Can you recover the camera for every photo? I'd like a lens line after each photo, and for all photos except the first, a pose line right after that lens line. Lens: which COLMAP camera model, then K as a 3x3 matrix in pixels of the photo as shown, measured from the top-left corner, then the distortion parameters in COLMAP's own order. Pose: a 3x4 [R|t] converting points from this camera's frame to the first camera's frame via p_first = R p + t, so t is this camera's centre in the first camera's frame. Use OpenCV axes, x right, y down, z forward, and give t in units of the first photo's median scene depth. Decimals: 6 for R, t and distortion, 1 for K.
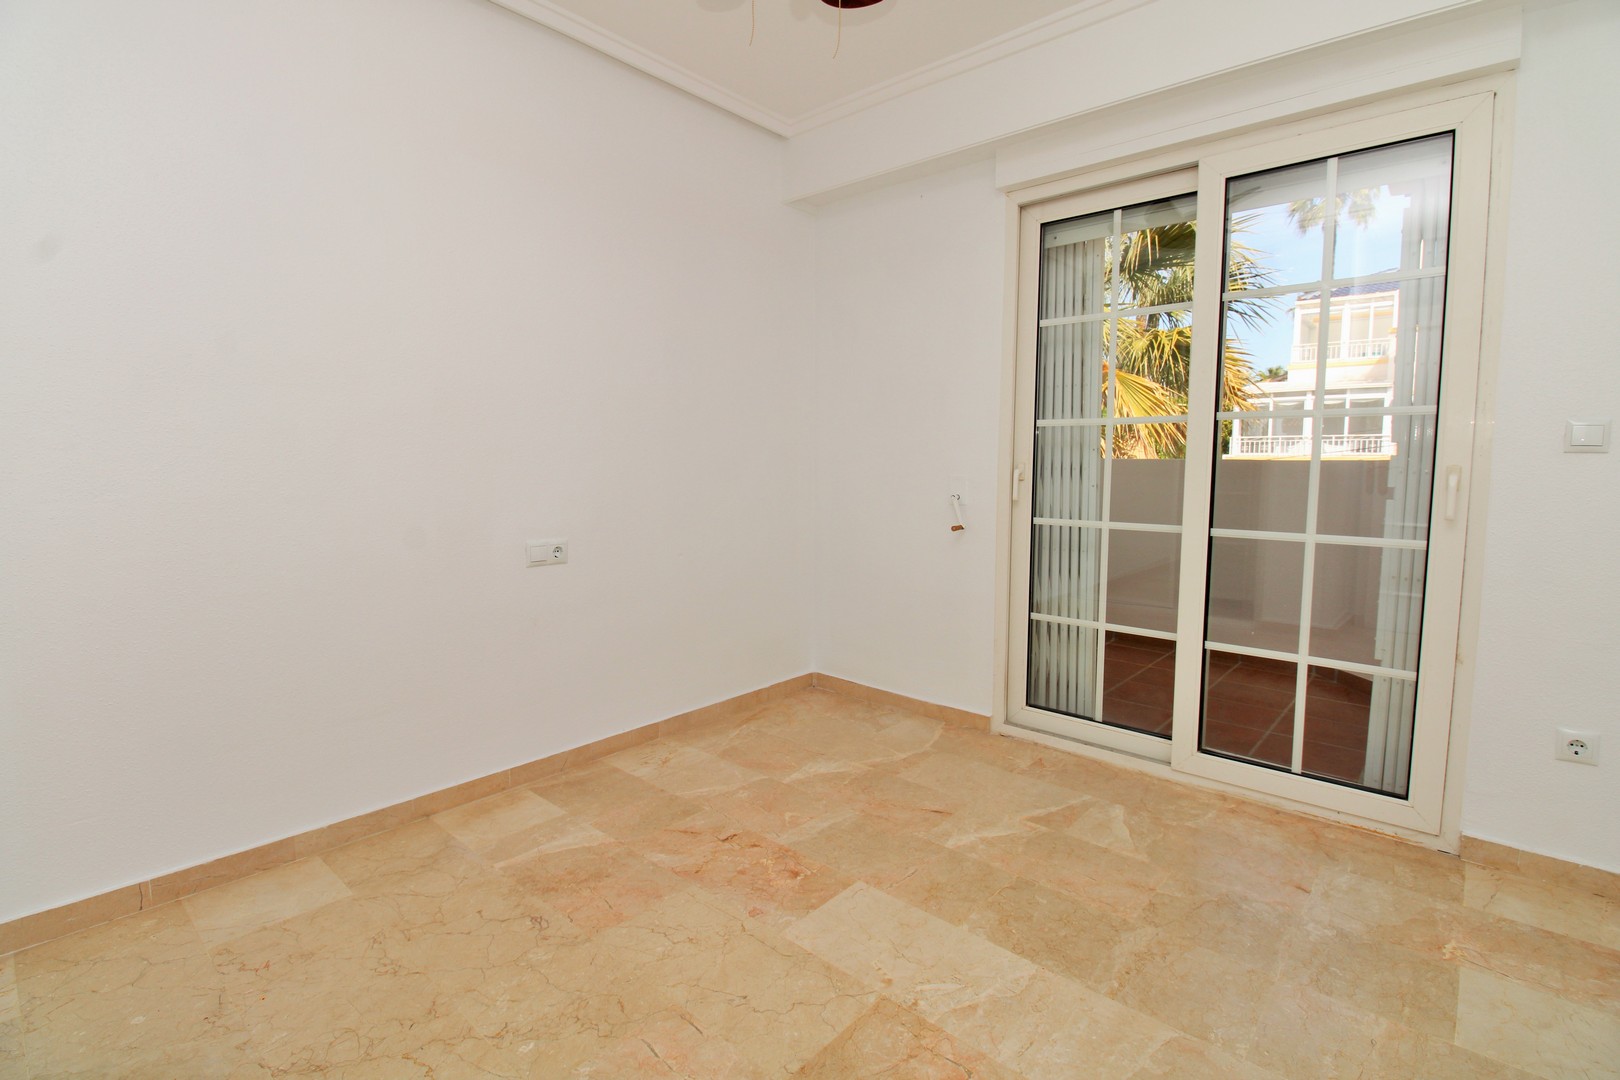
lens RADIAL K [[748.4, 0, 816.3], [0, 748.4, 522.6], [0, 0, 1]] dist [0.002916, -0.014485]
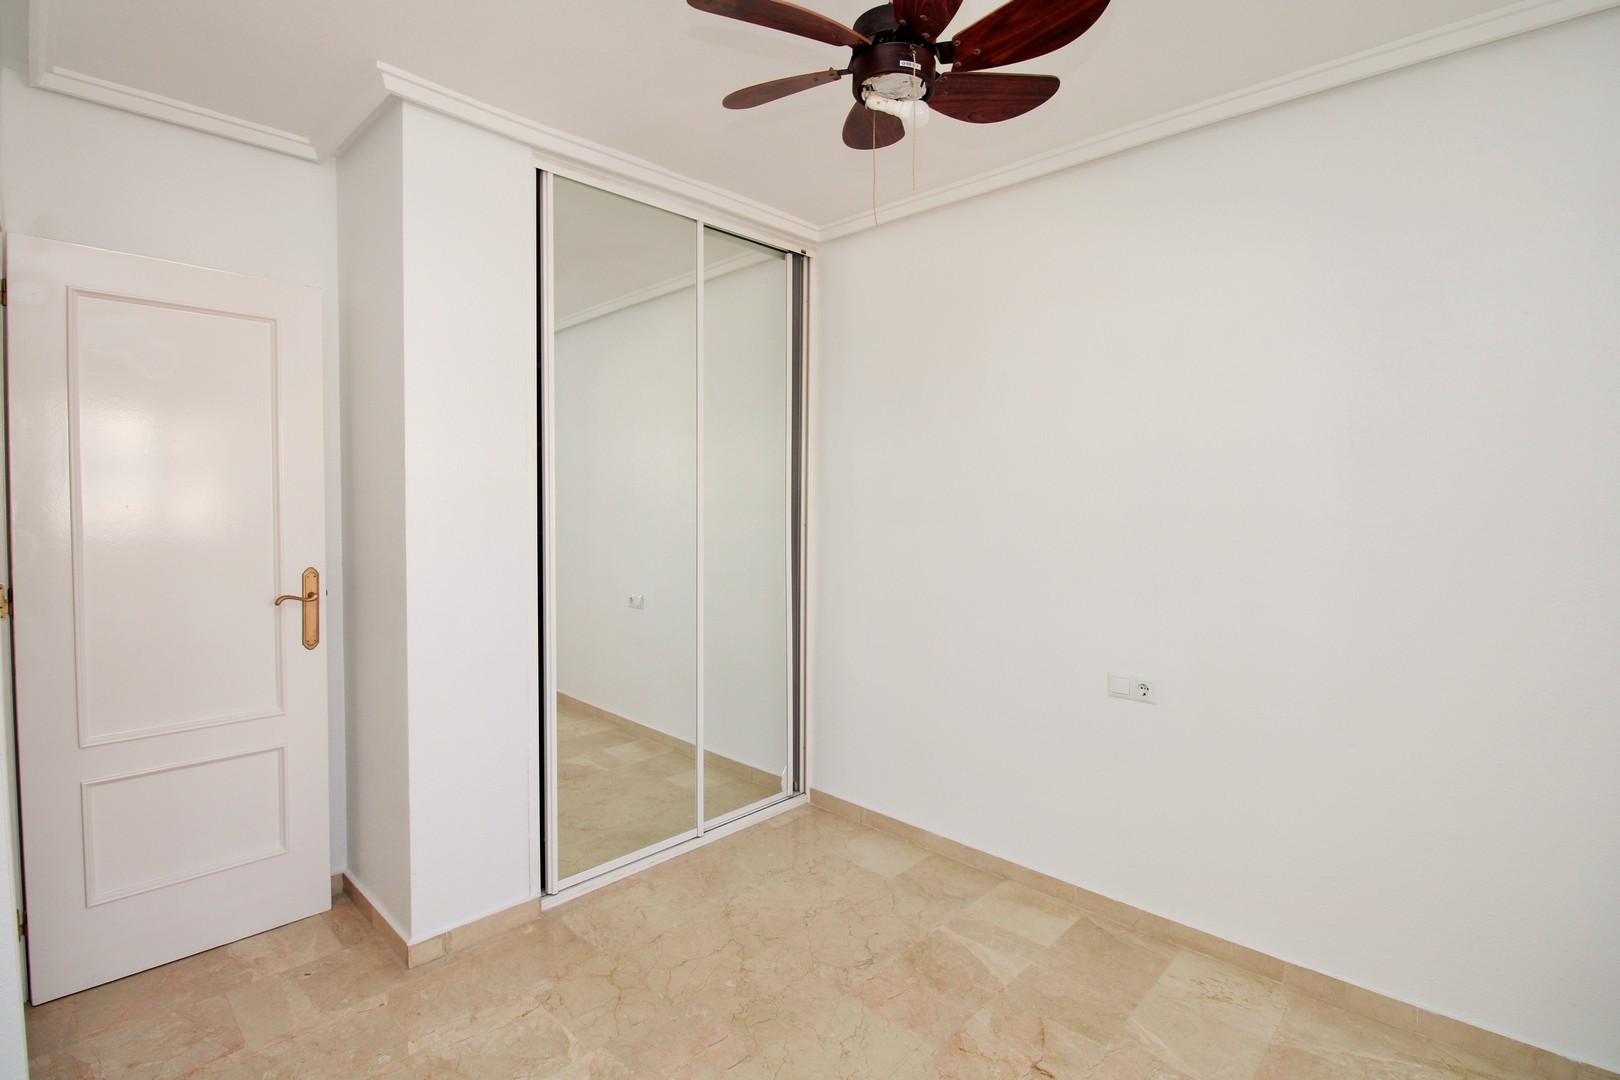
lens RADIAL K [[748.4, 0, 816.3], [0, 748.4, 522.6], [0, 0, 1]] dist [0.002916, -0.014485]
pose [[-0.032382, 0.017698, -0.999319, 0.618380], [-0.093743, 0.995382, 0.020666, -0.154636], [0.995070, 0.094349, -0.030573, 0.631475]]
